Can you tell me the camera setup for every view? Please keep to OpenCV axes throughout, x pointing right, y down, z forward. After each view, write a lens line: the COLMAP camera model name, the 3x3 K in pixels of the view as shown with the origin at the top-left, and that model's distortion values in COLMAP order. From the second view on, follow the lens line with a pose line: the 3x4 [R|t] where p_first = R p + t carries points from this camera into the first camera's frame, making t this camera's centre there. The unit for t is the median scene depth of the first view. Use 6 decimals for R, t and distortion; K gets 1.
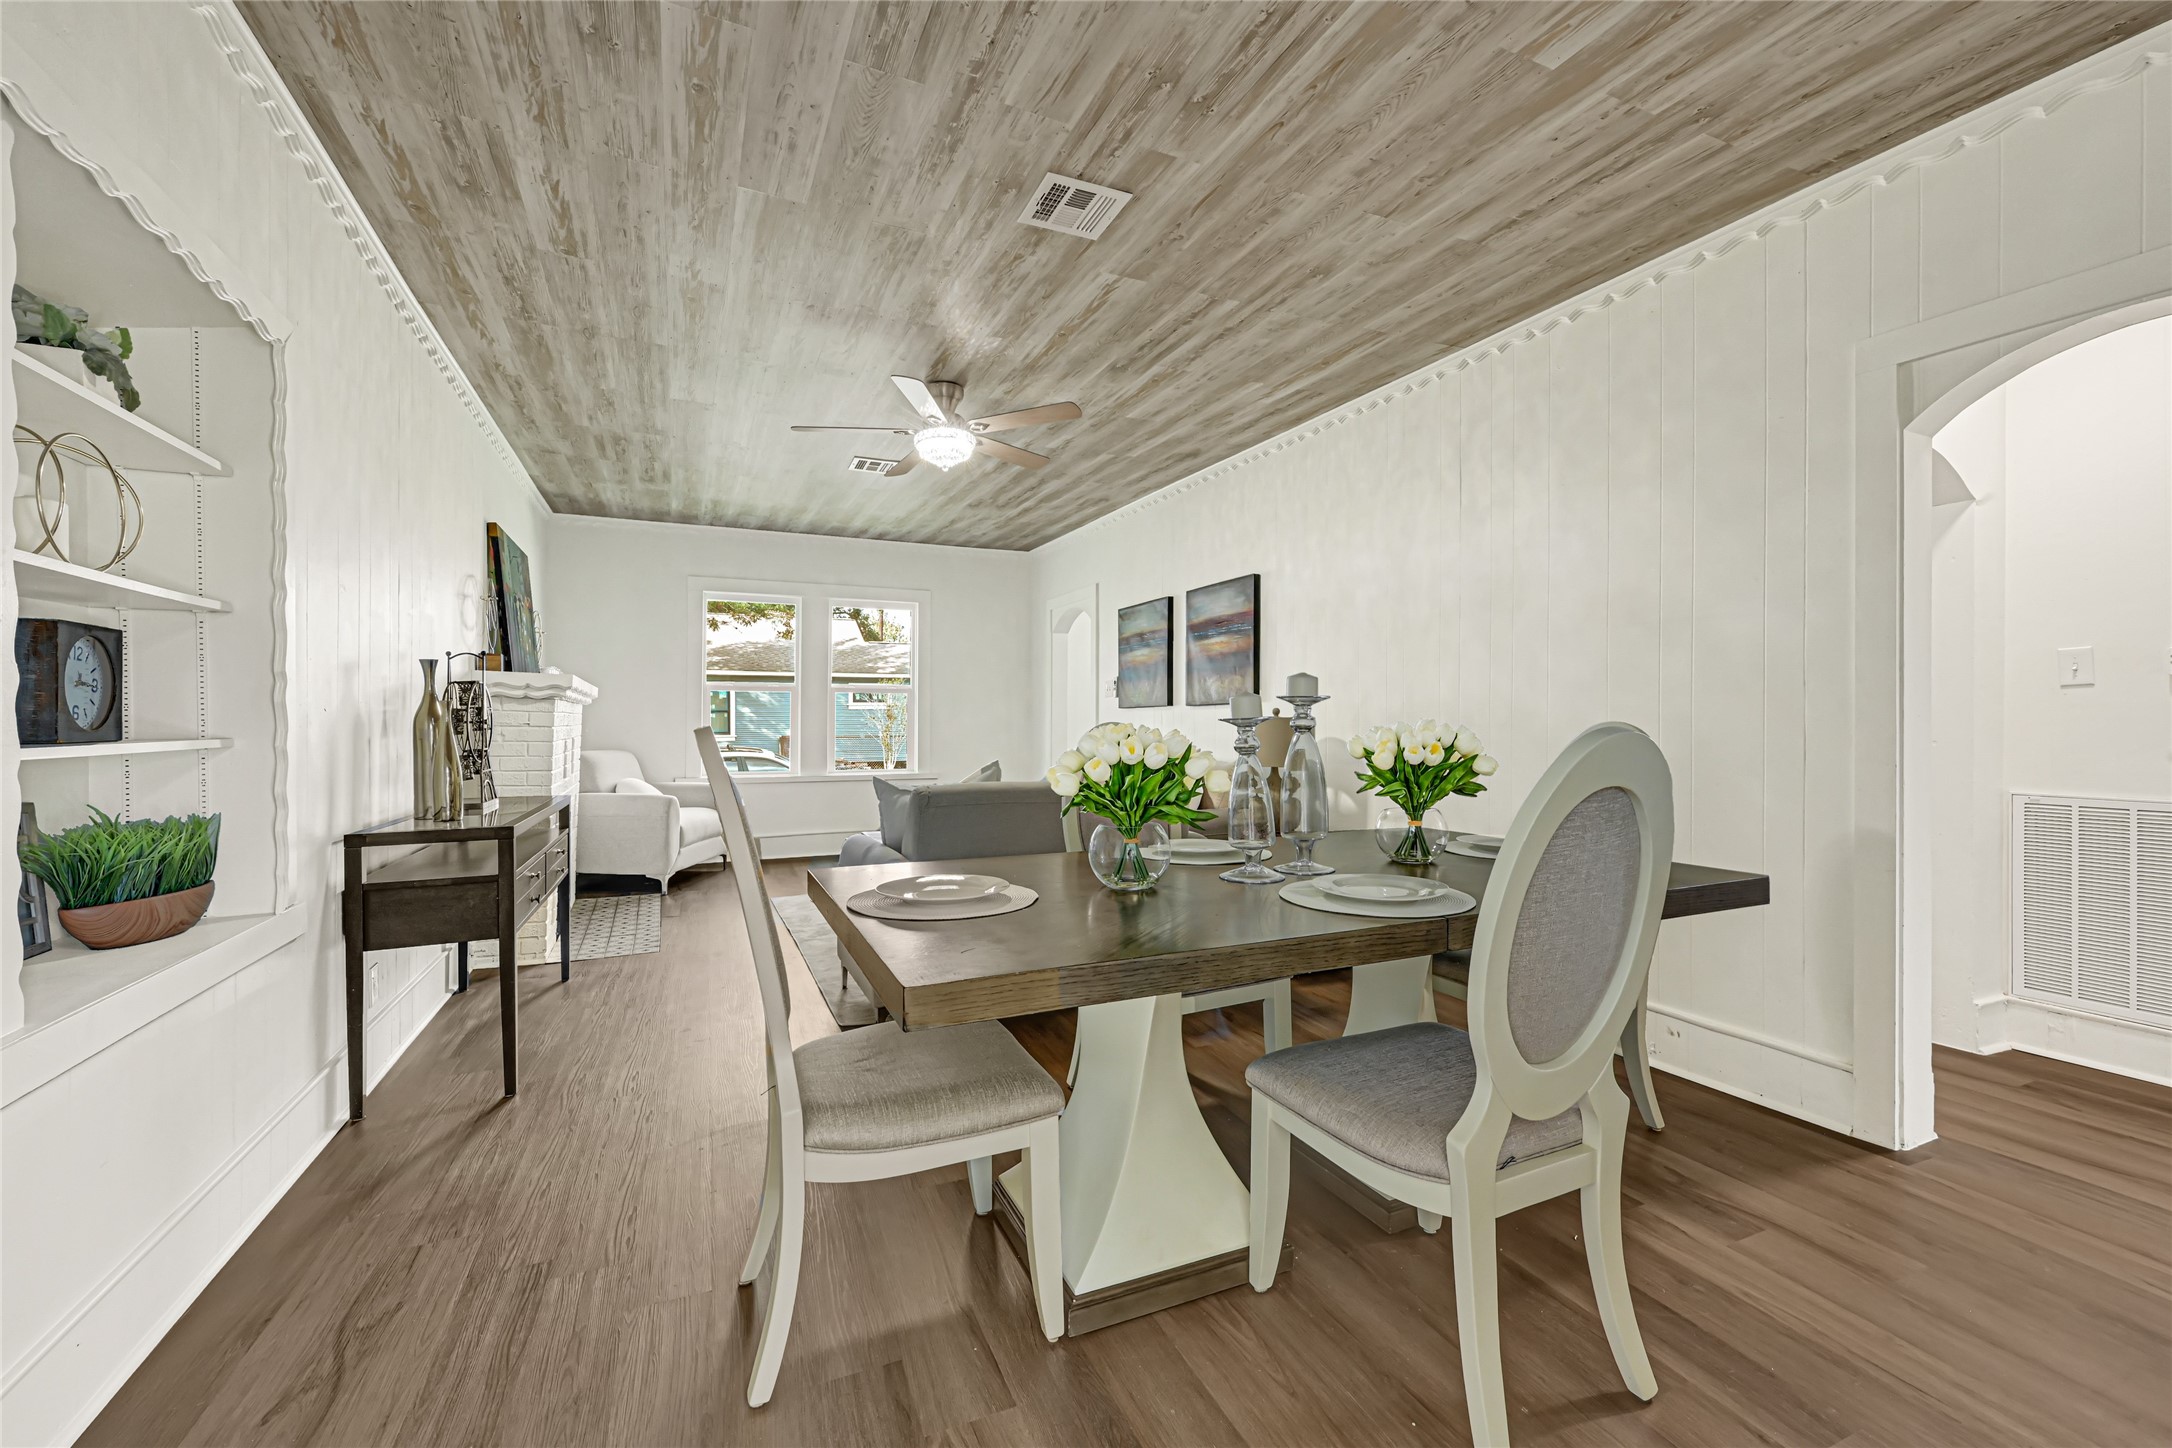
lens RADIAL K [[885.1, 0, 1087.2], [0, 885.1, 717.7], [0, 0, 1]] dist [0.001416, -0.000807]
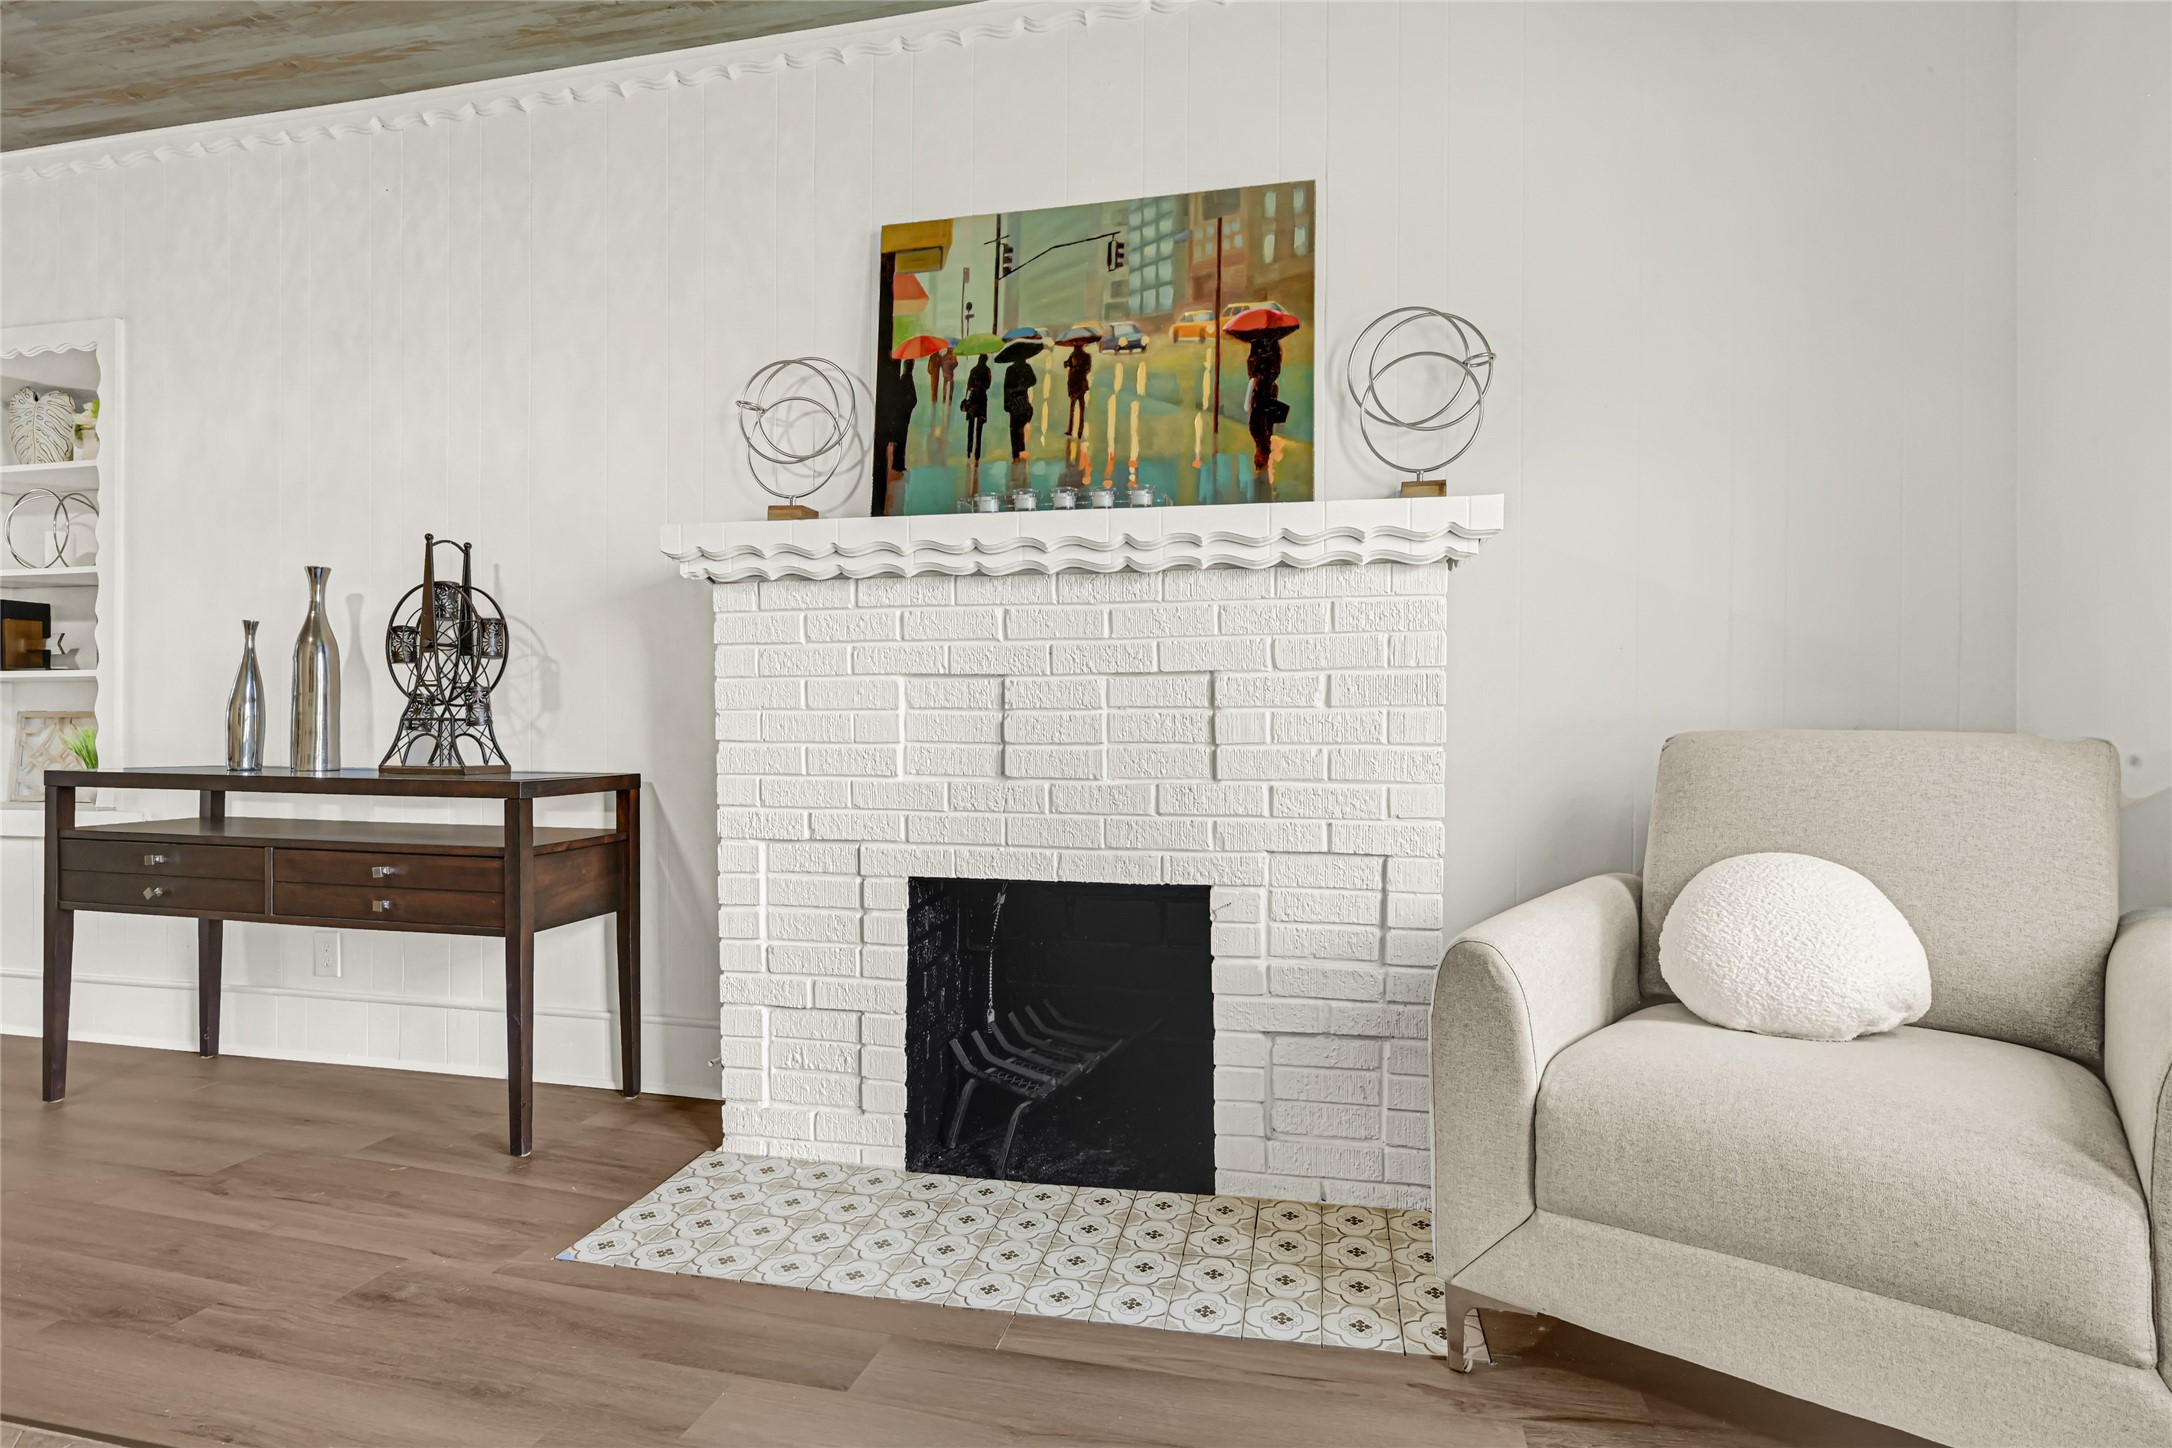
lens RADIAL K [[1091.3, 0, 1101.7], [0, 1091.3, 719.0], [0, 0, 1]] dist [-0.000445, -0.000703]
pose [[-0.607305, 0.000630, -0.794469, -0.320220], [0.003033, 0.999994, -0.001525, 0.057126], [0.794463, -0.003335, -0.607303, 1.718768]]
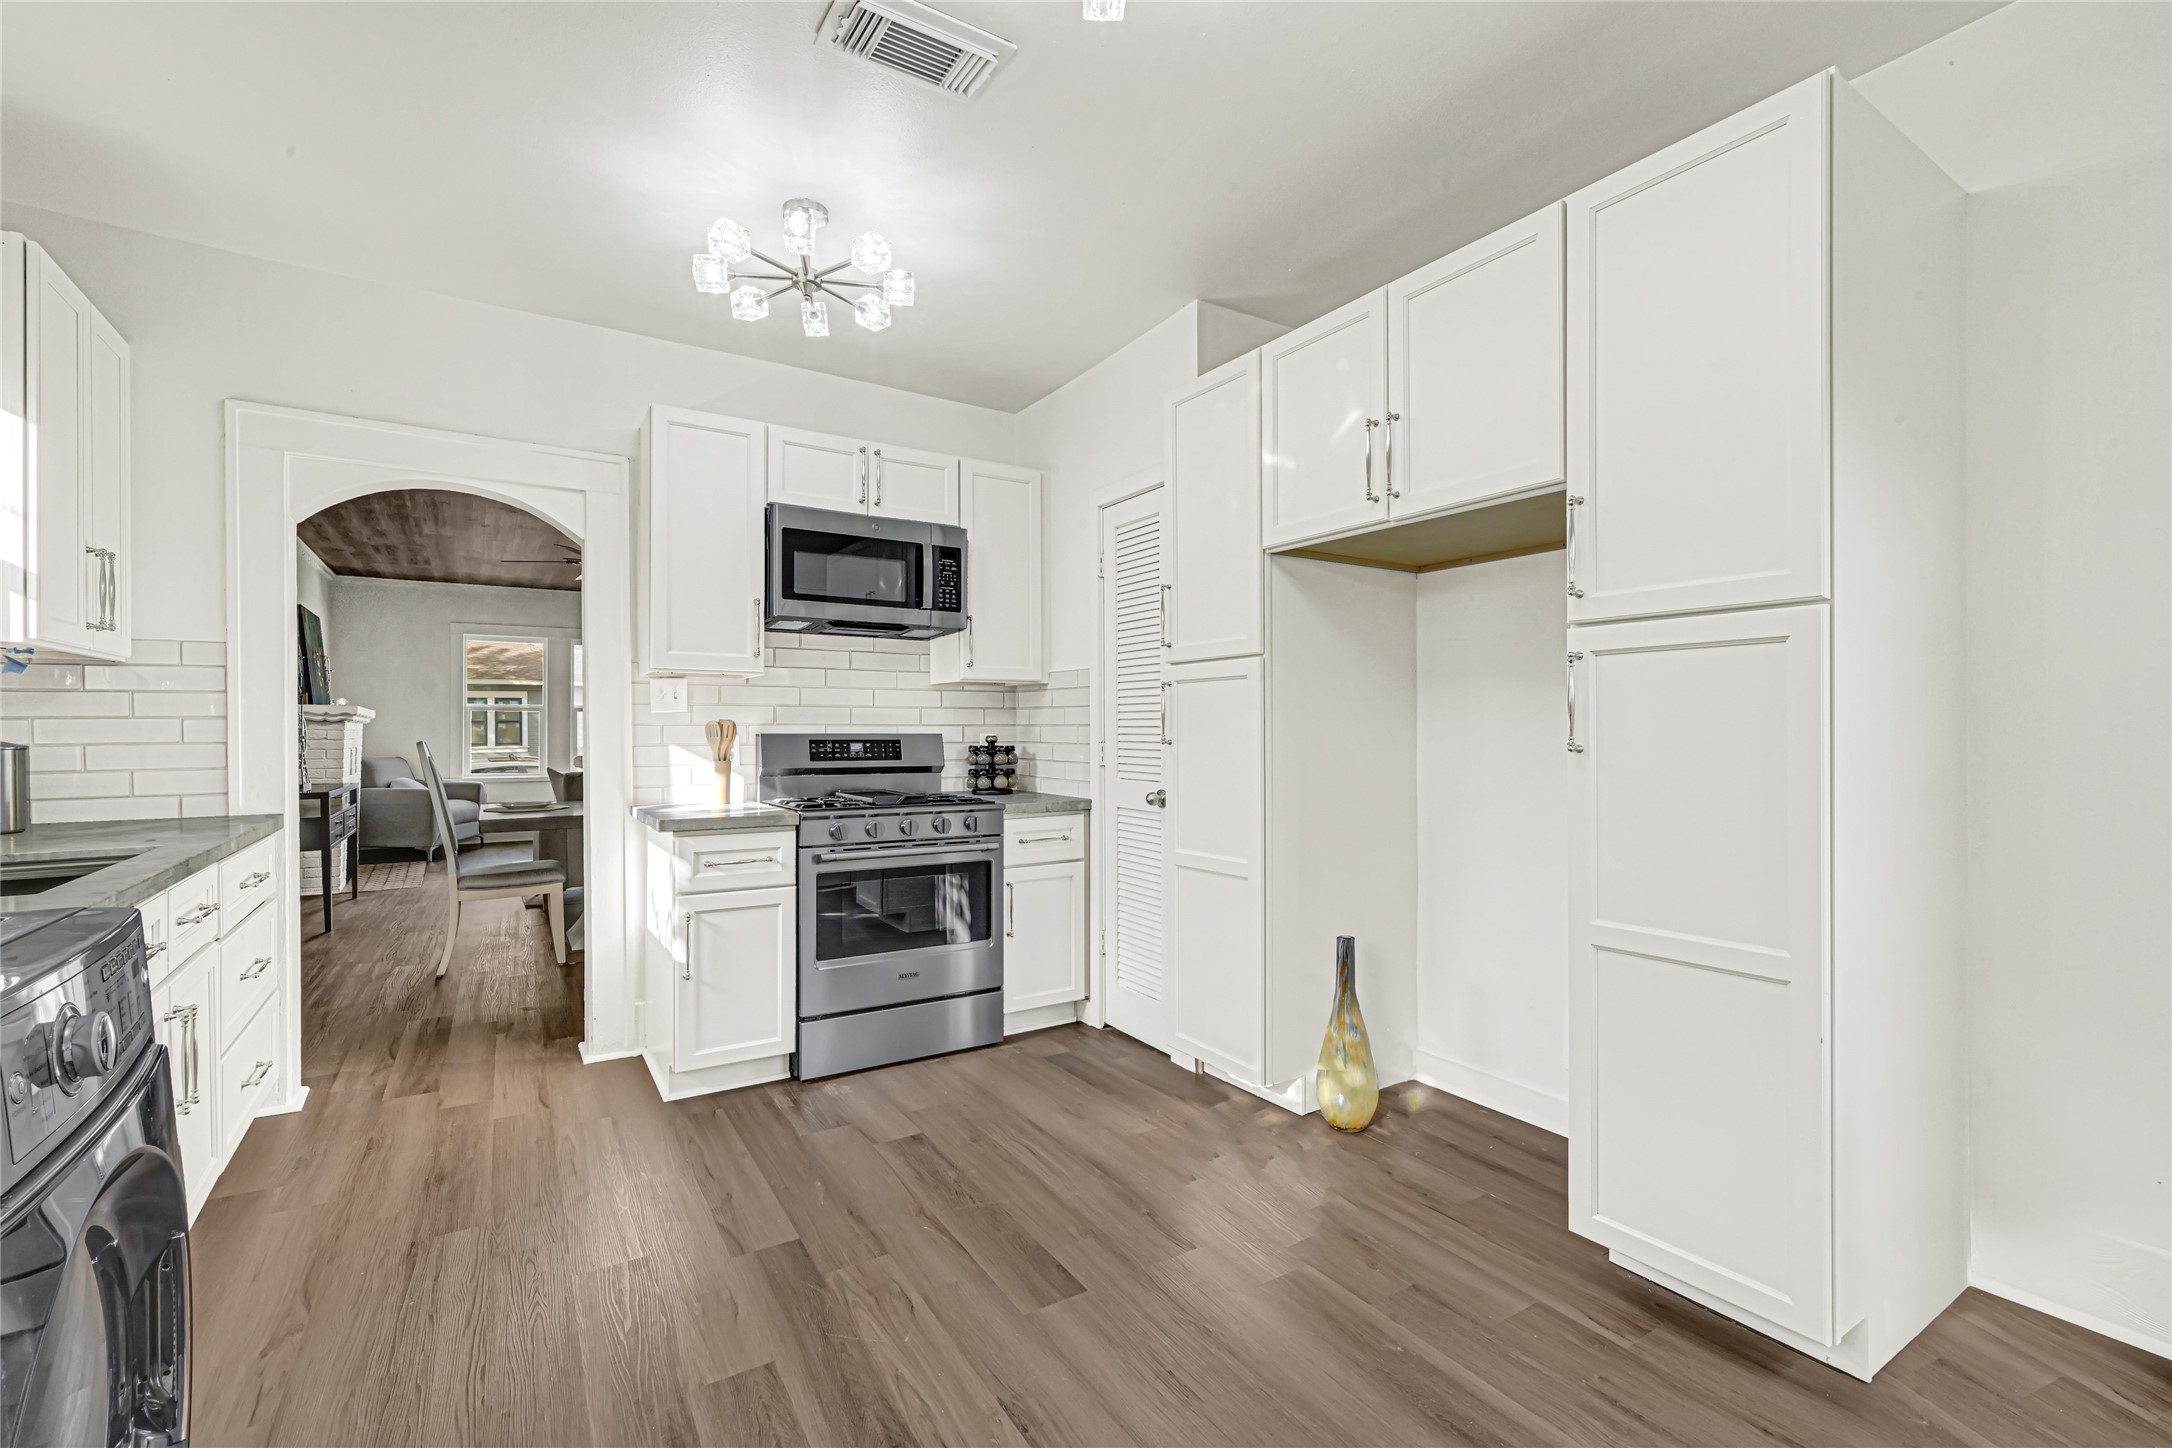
lens RADIAL K [[950.9, 0, 1081.7], [0, 950.9, 734.6], [0, 0, 1]] dist [0.002755, 0.000124]
pose [[0.991148, -0.004264, 0.132690, 0.514435], [0.003197, 0.999961, 0.008257, -0.009815], [-0.132720, -0.007760, 0.991123, -0.930944]]
